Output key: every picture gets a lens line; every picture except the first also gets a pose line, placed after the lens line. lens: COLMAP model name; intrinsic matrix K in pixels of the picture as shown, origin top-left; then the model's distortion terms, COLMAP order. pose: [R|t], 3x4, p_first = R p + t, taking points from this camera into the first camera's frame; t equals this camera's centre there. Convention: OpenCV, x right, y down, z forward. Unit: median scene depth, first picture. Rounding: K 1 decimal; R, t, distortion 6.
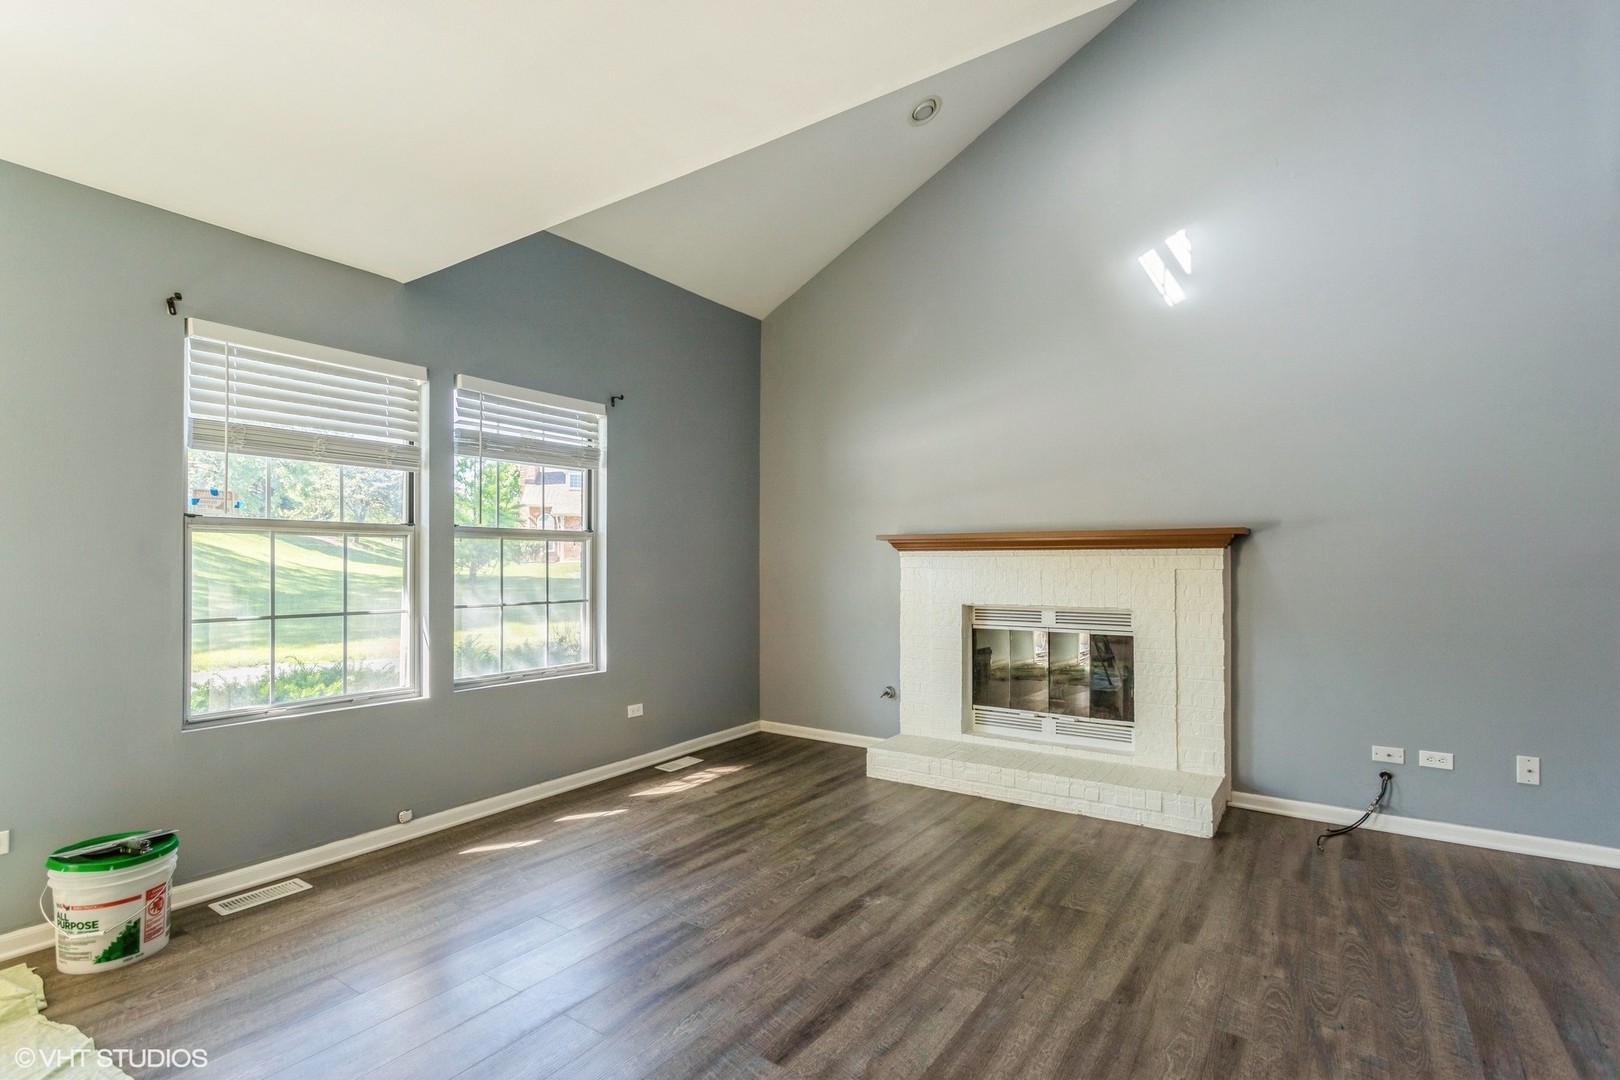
lens RADIAL K [[767.5, 0, 809.9], [0, 767.5, 547.6], [0, 0, 1]] dist [-0.003895, -0.001135]
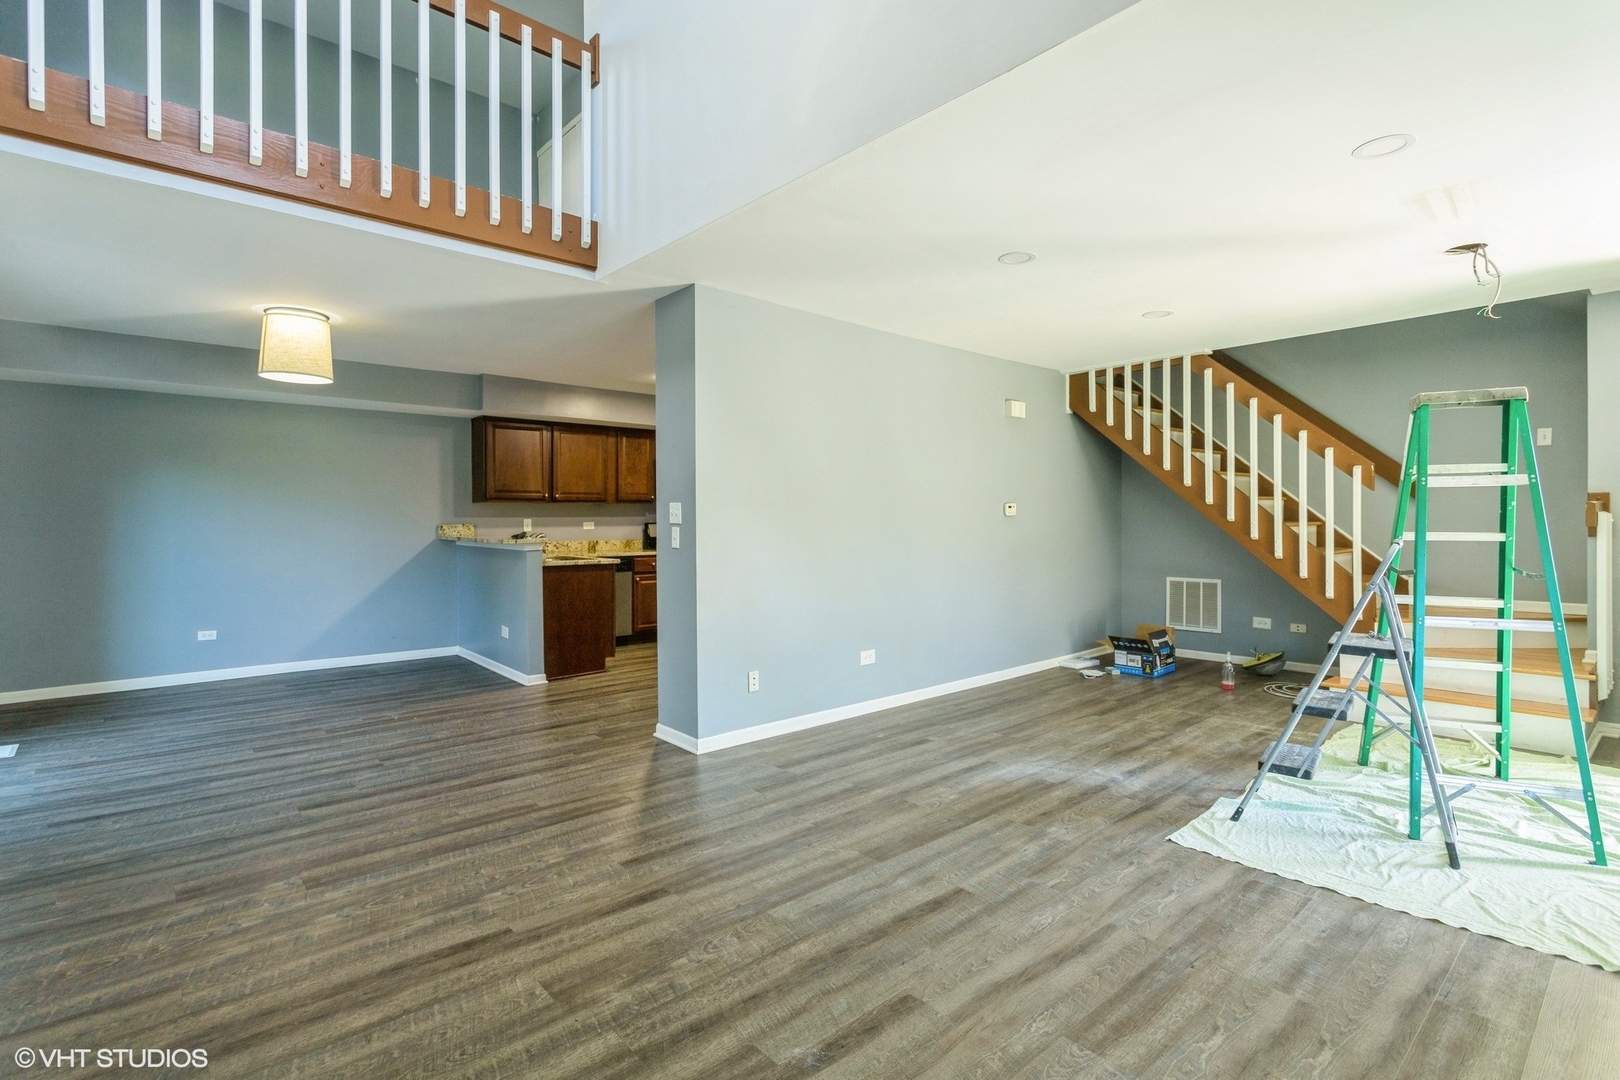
lens RADIAL K [[767.5, 0, 808.4], [0, 767.5, 529.9], [0, 0, 1]] dist [-0.003895, -0.001135]
pose [[-0.968757, 0.000011, 0.248010, -0.089219], [-0.000821, 0.999994, -0.003253, 0.035432], [-0.248009, -0.003355, -0.968752, 1.841957]]
